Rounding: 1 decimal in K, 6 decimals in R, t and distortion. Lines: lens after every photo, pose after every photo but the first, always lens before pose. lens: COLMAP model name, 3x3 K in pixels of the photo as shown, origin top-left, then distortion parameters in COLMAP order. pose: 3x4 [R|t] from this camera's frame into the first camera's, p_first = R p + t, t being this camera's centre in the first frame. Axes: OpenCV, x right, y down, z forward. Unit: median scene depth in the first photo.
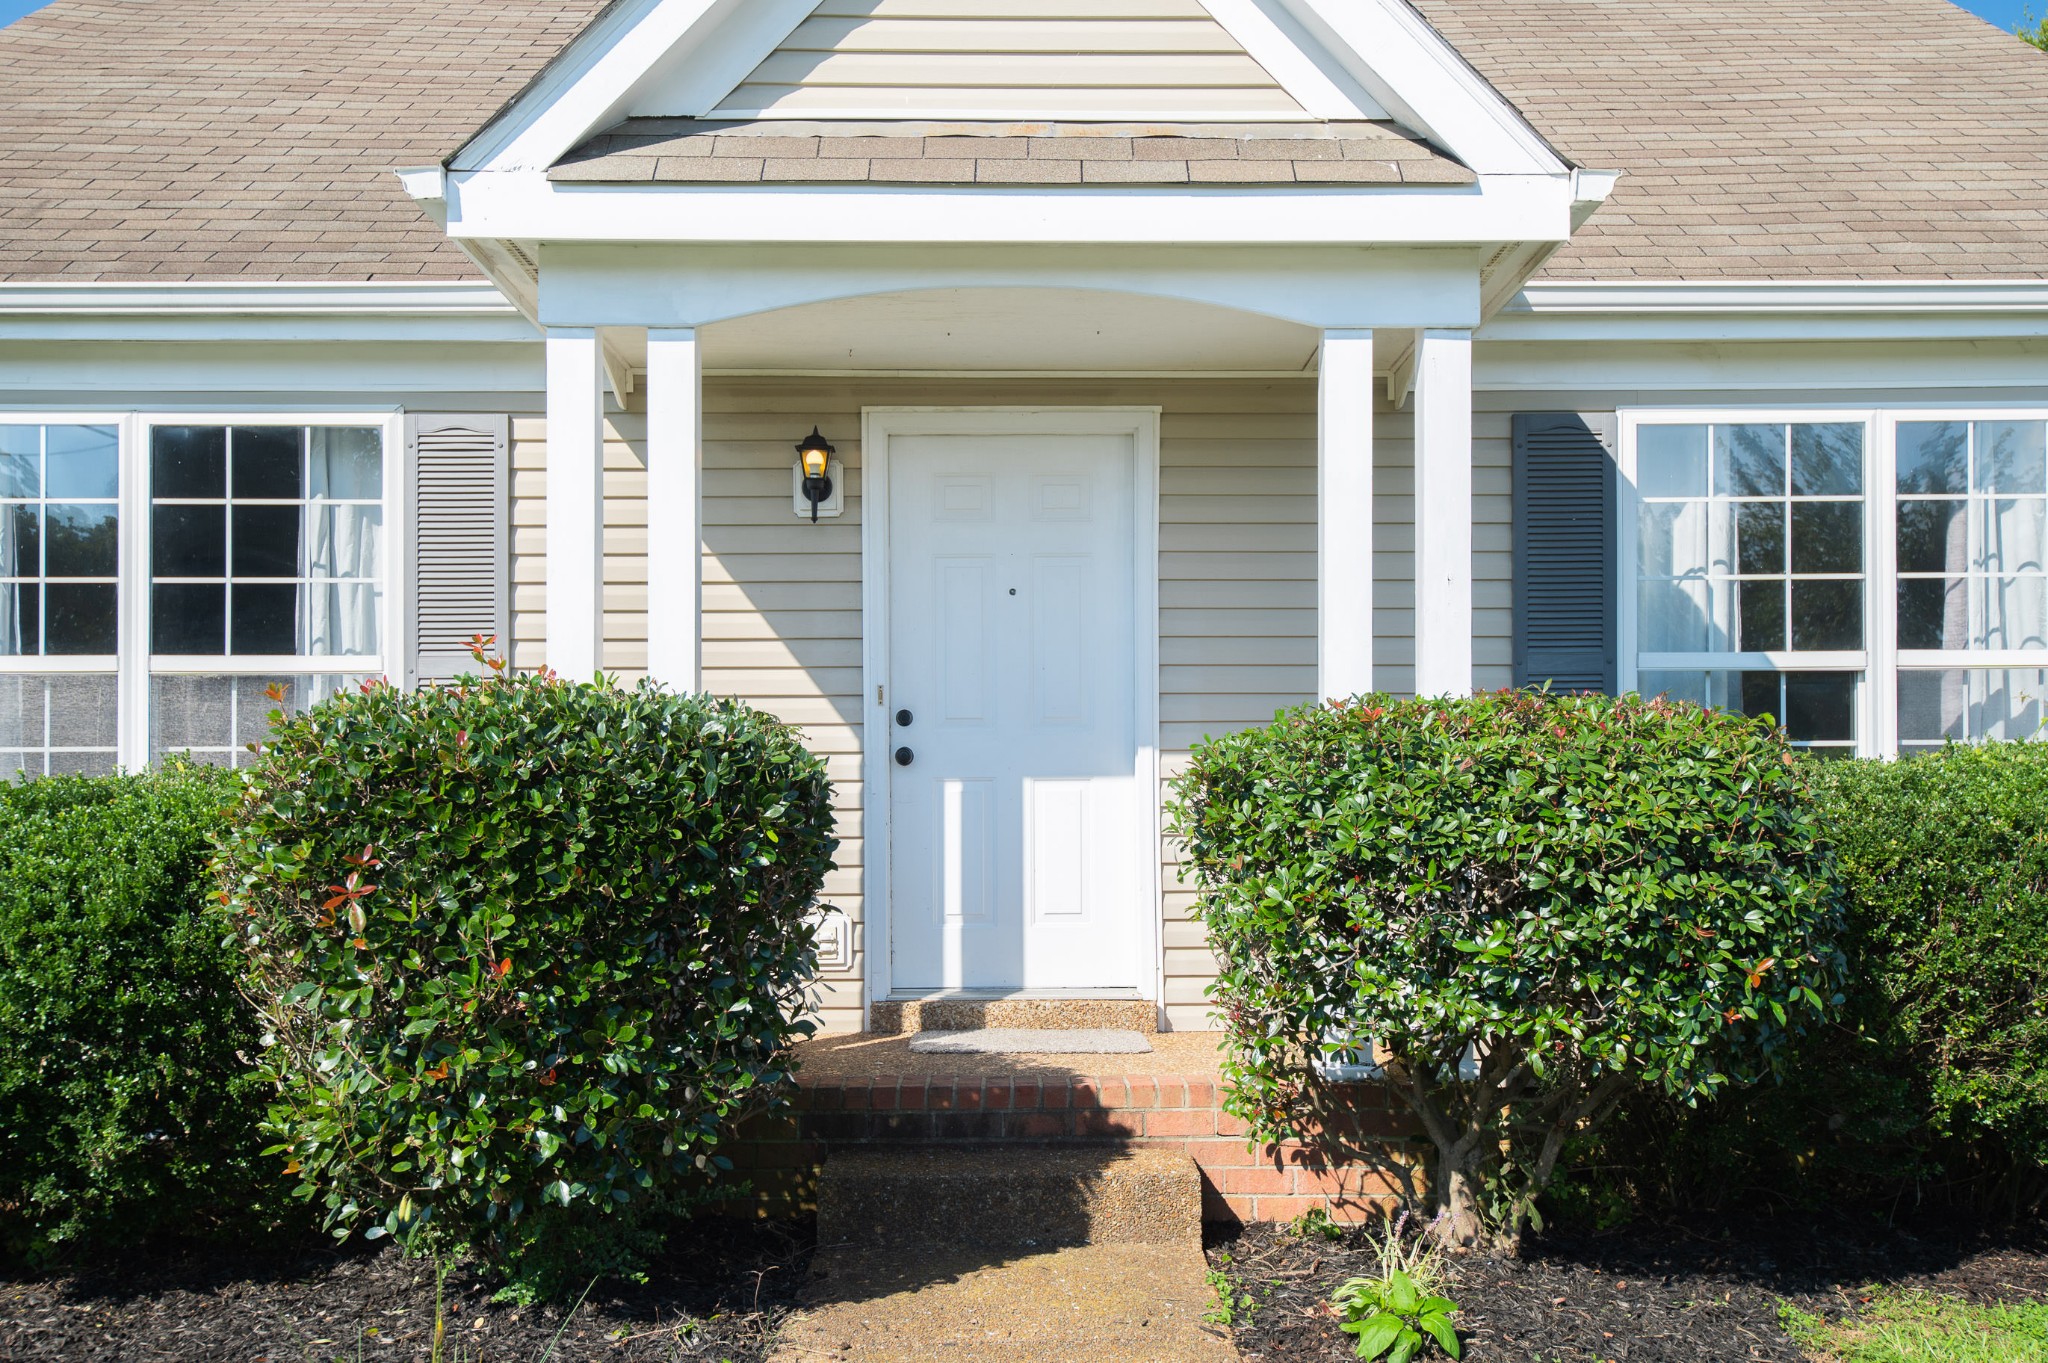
lens RADIAL K [[954.9, 0, 1018.2], [0, 954.9, 669.6], [0, 0, 1]] dist [0.002459, -0.000654]
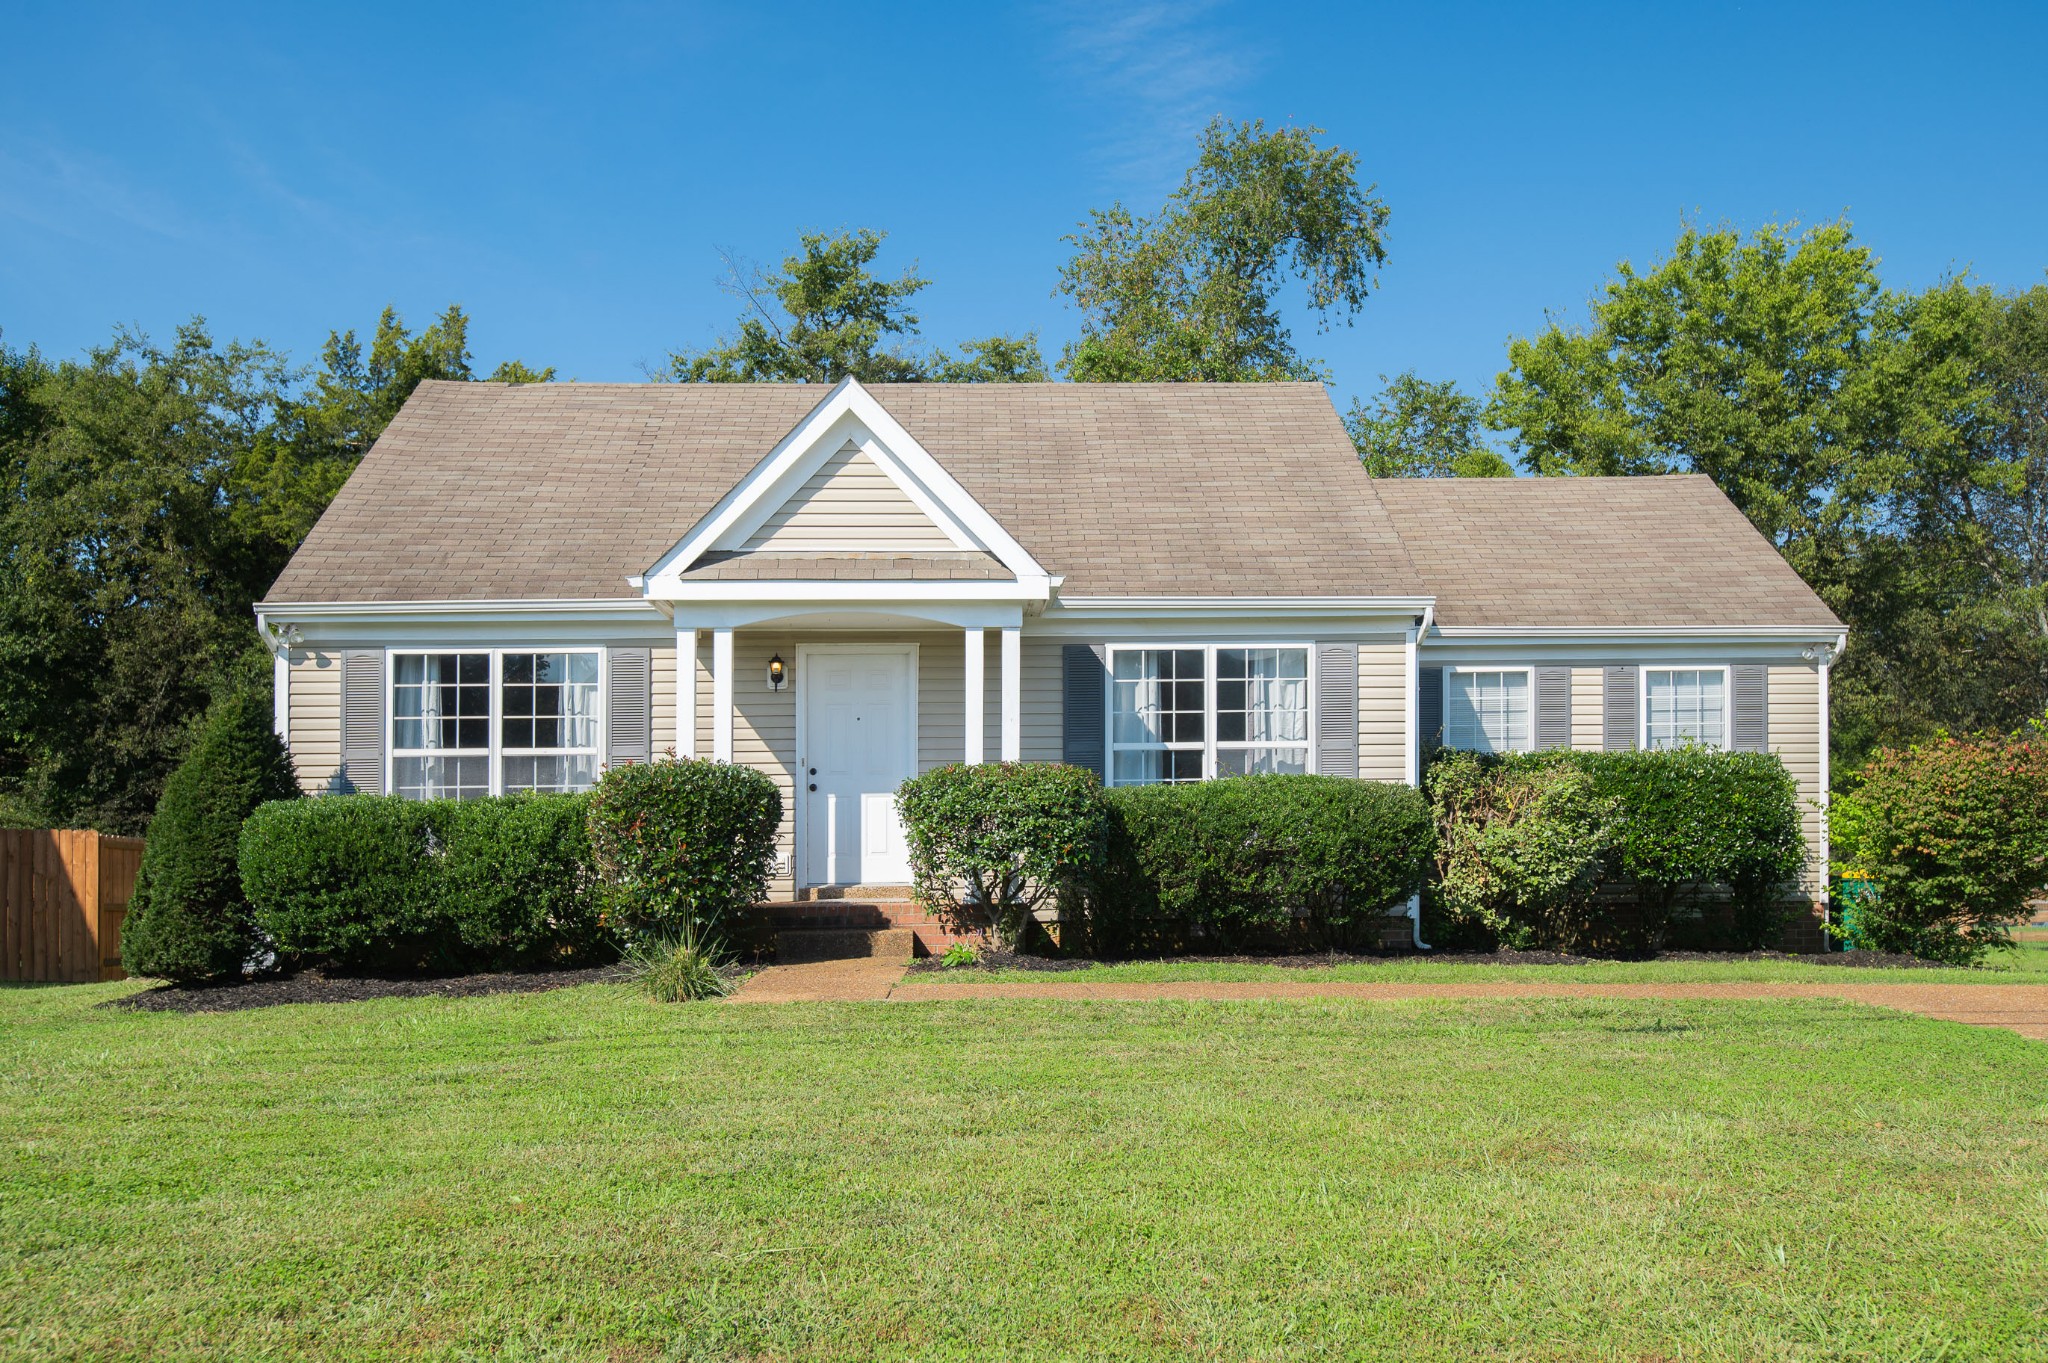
lens RADIAL K [[999.1, 0, 1024.0], [0, 999.1, 681.5], [0, 0, 1]] dist [-0.002287, -0.000240]
pose [[0.999318, -0.003671, 0.036736, 0.383783], [0.004982, 0.999351, -0.035663, -0.100961], [-0.036581, 0.035822, 0.998688, -1.851467]]
